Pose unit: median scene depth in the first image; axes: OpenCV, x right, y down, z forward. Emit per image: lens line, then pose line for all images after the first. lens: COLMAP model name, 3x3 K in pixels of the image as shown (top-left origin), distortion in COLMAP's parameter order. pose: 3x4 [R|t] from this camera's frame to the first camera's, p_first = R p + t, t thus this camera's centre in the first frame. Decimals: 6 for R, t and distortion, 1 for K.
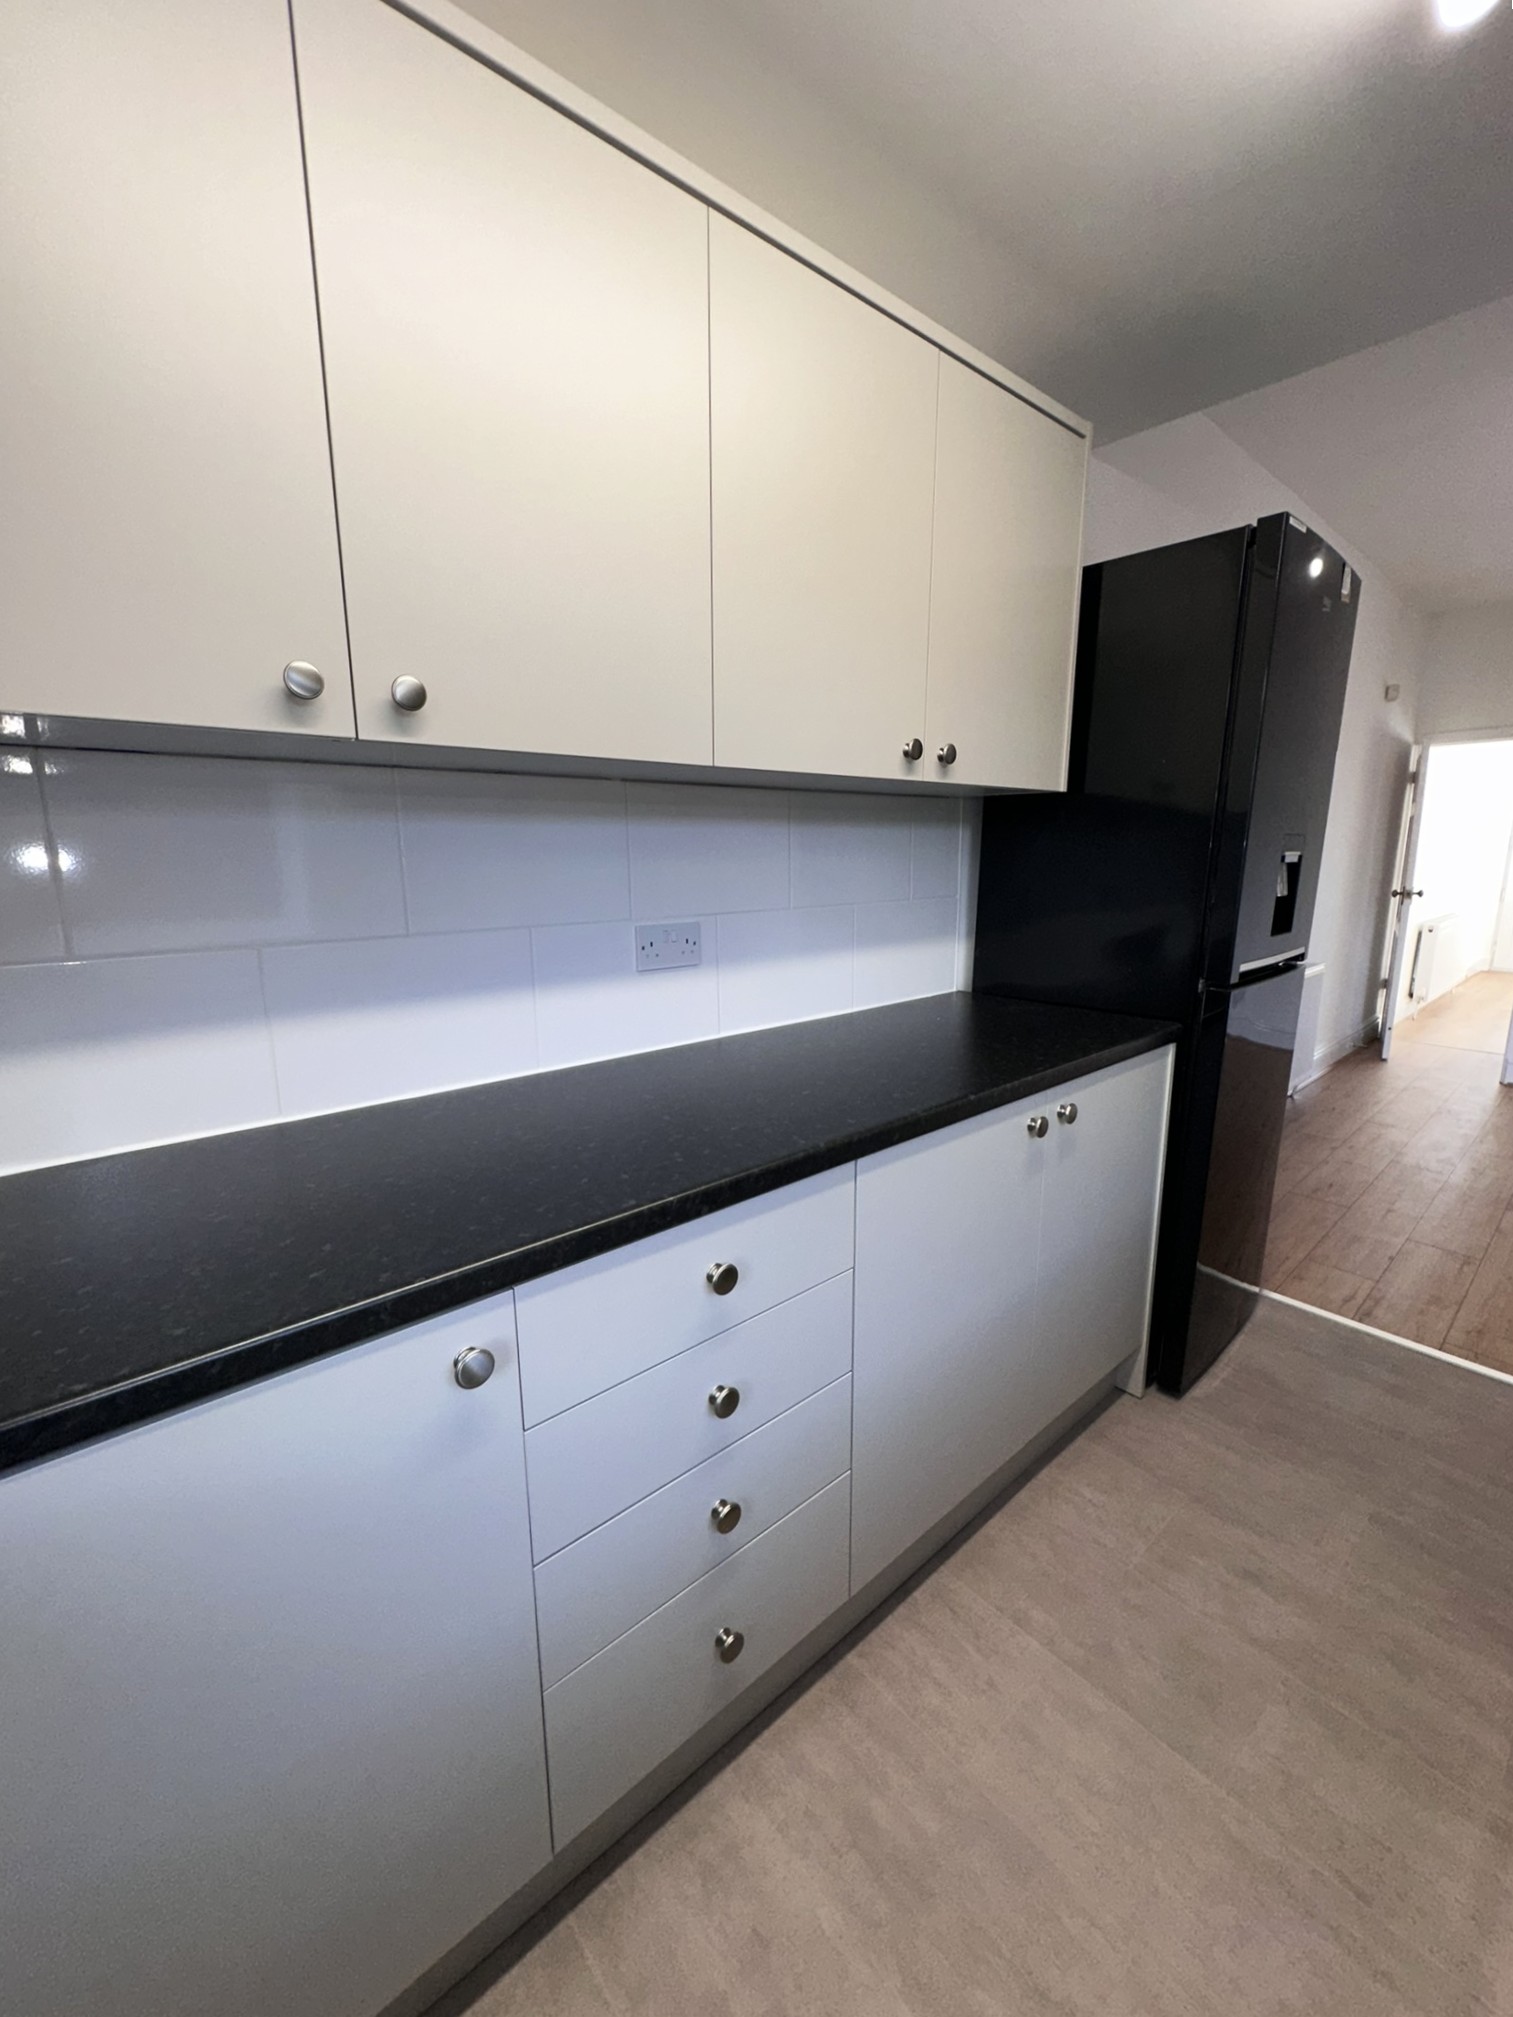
lens RADIAL K [[811.3, 0, 756.6], [0, 811.3, 995.5], [0, 0, 1]] dist [-0.004830, 0.001132]
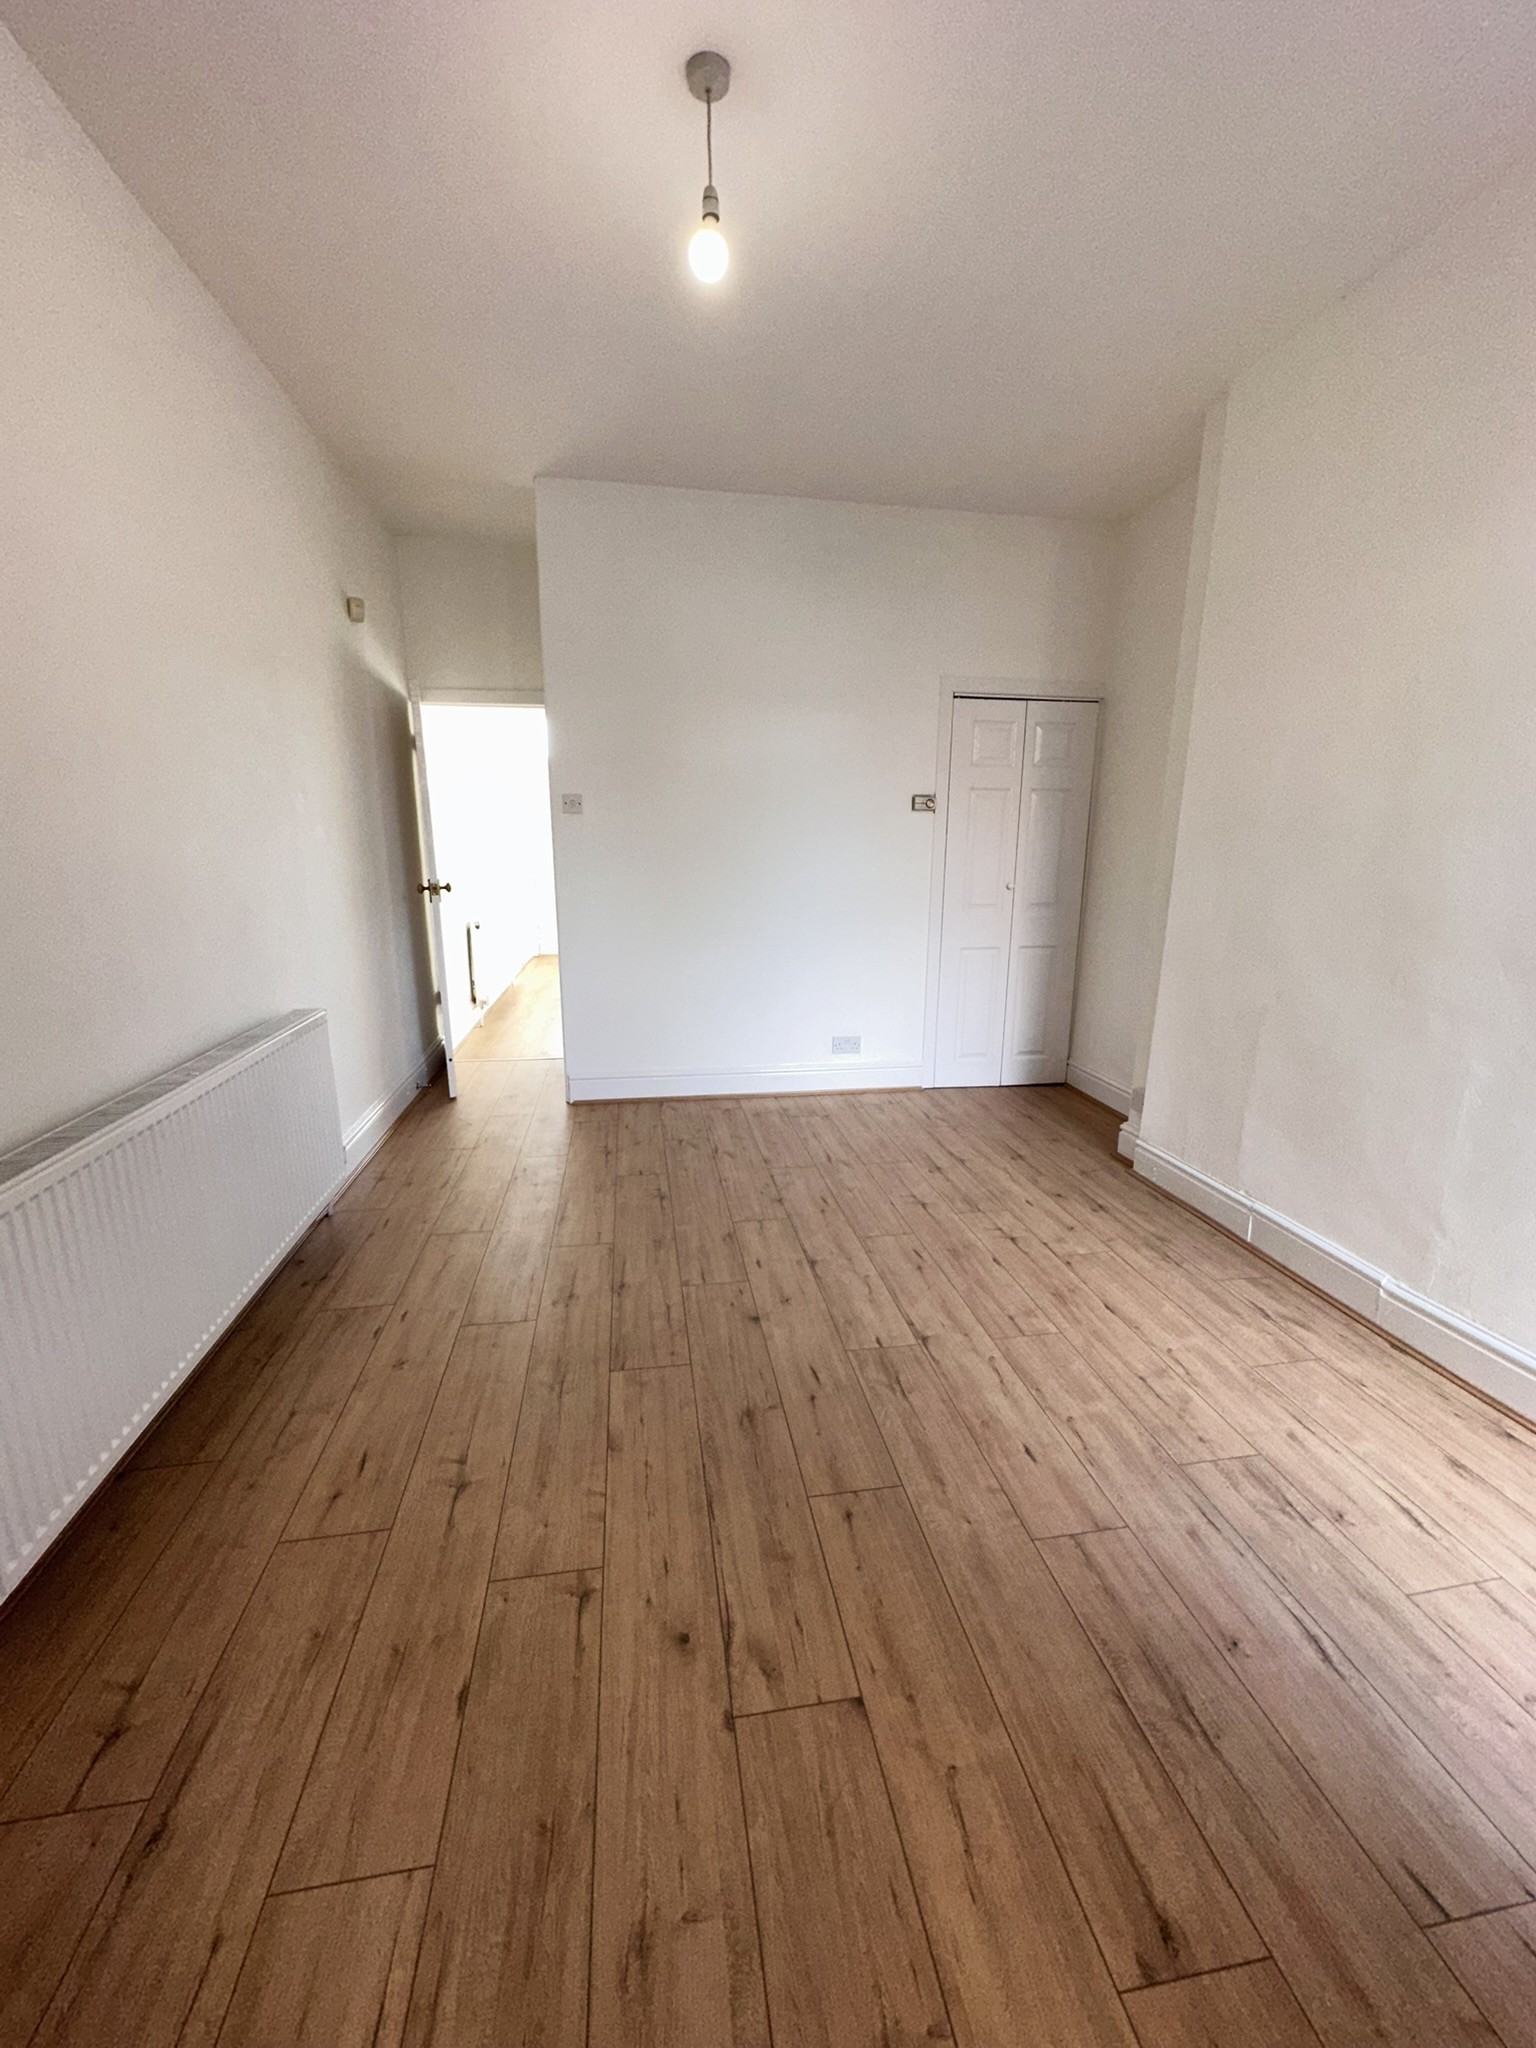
lens RADIAL K [[823.8, 0, 769.0], [0, 823.8, 1029.9], [0, 0, 1]] dist [-0.004830, 0.001132]
pose [[0.530535, -0.186478, 0.826897, 0.981816], [0.153633, 0.980499, 0.122547, -0.132620], [-0.833624, 0.062023, 0.548839, 1.012743]]
